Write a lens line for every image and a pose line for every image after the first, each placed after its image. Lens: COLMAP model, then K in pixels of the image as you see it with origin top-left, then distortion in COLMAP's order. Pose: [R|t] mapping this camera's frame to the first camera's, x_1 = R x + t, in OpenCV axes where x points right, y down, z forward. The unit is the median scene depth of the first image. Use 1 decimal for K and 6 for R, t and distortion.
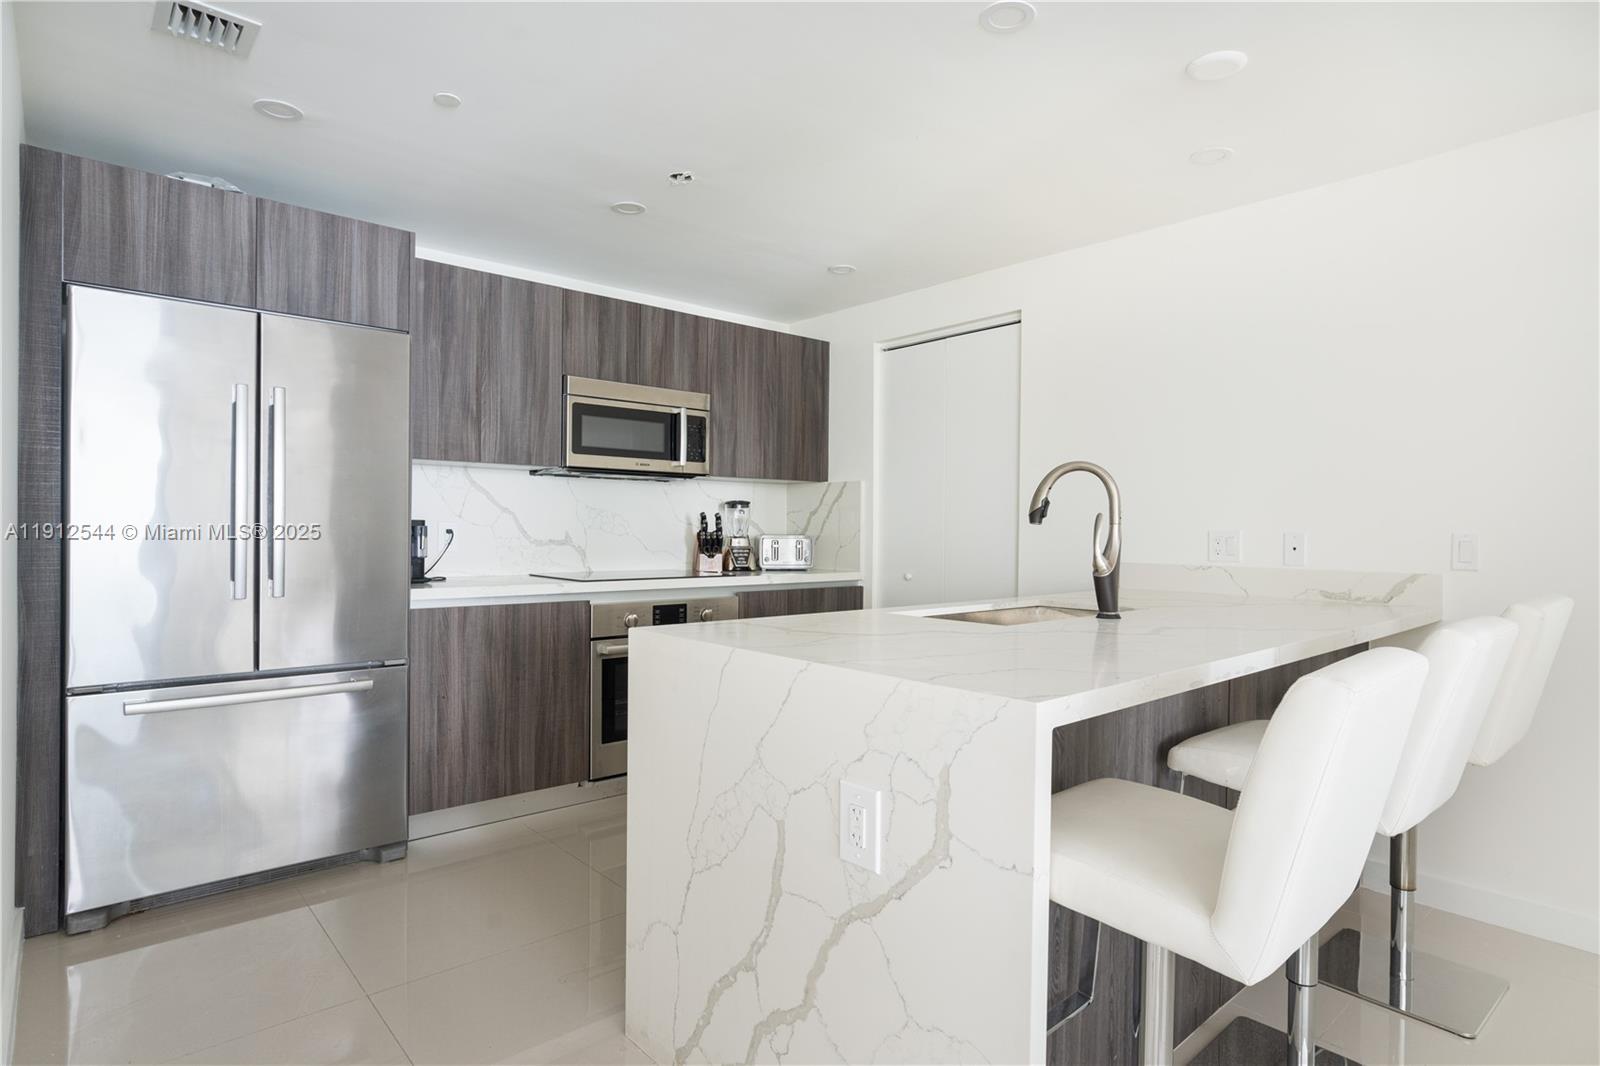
lens RADIAL K [[851.1, 0, 793.8], [0, 851.1, 537.6], [0, 0, 1]] dist [-0.000596, -0.000114]
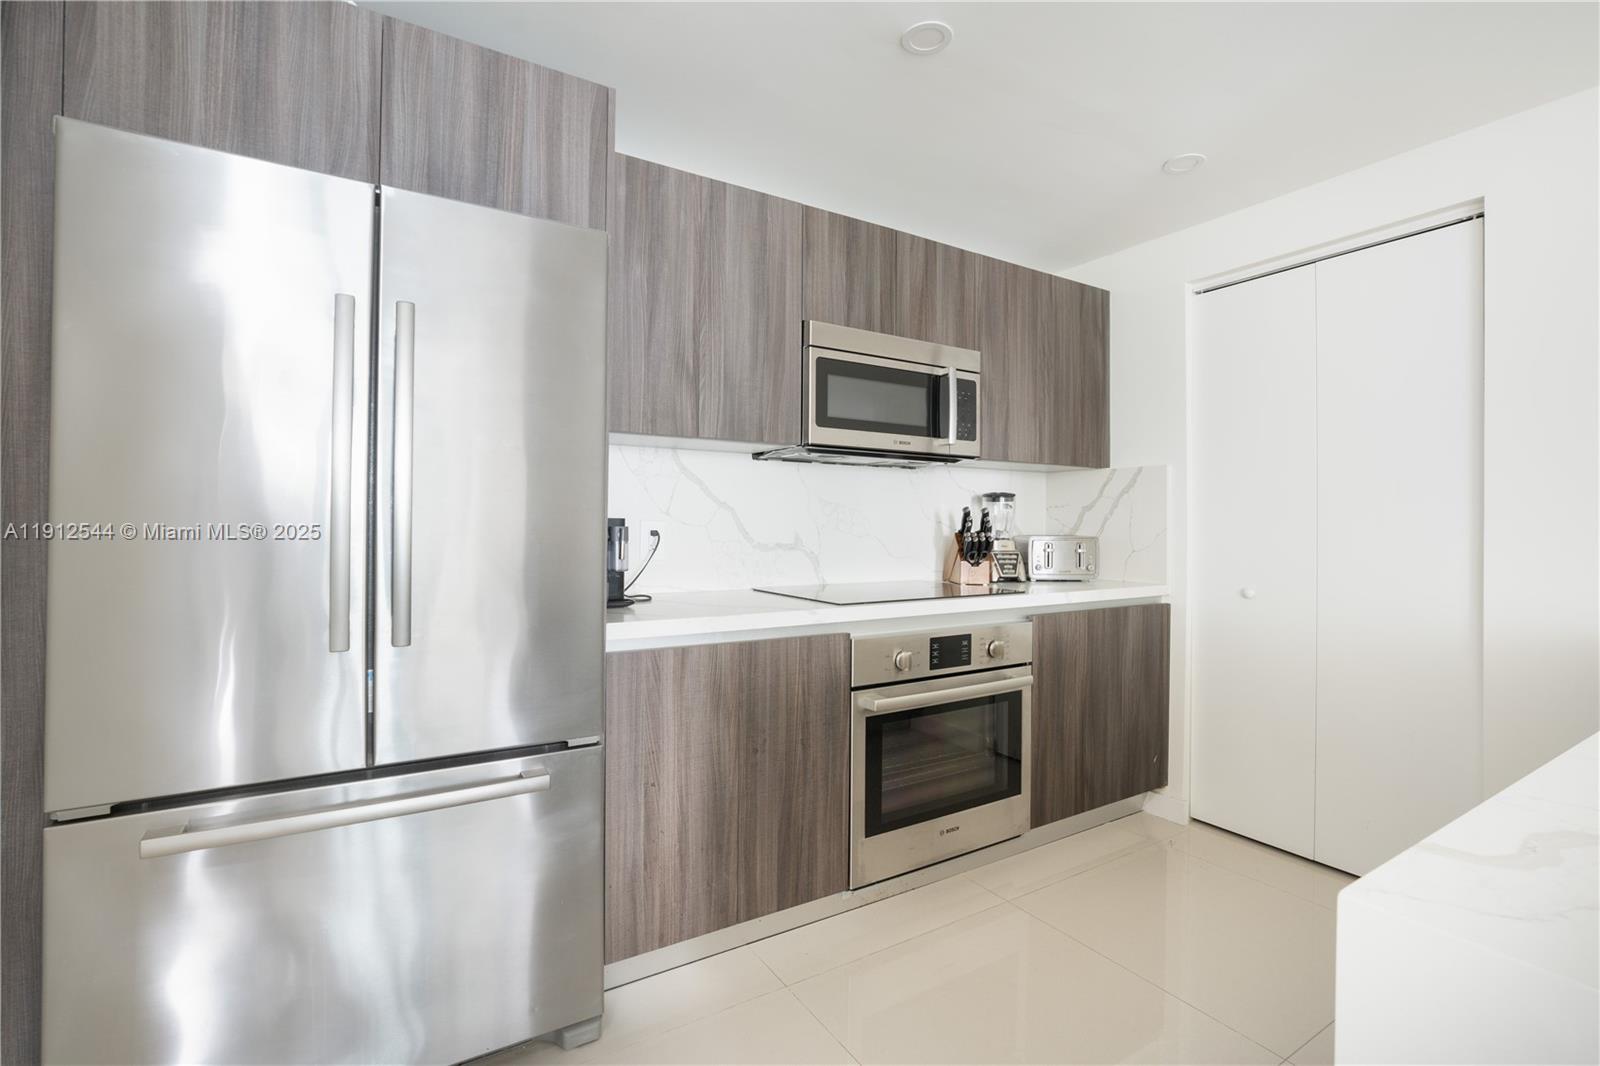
lens RADIAL K [[724.8, 0, 807.4], [0, 724.8, 524.3], [0, 0, 1]] dist [-0.014858, 0.000093]
pose [[0.988723, -0.002415, -0.149739, -0.186838], [0.000642, 0.999929, -0.011888, -0.007949], [0.149757, 0.011658, 0.988654, 0.412000]]
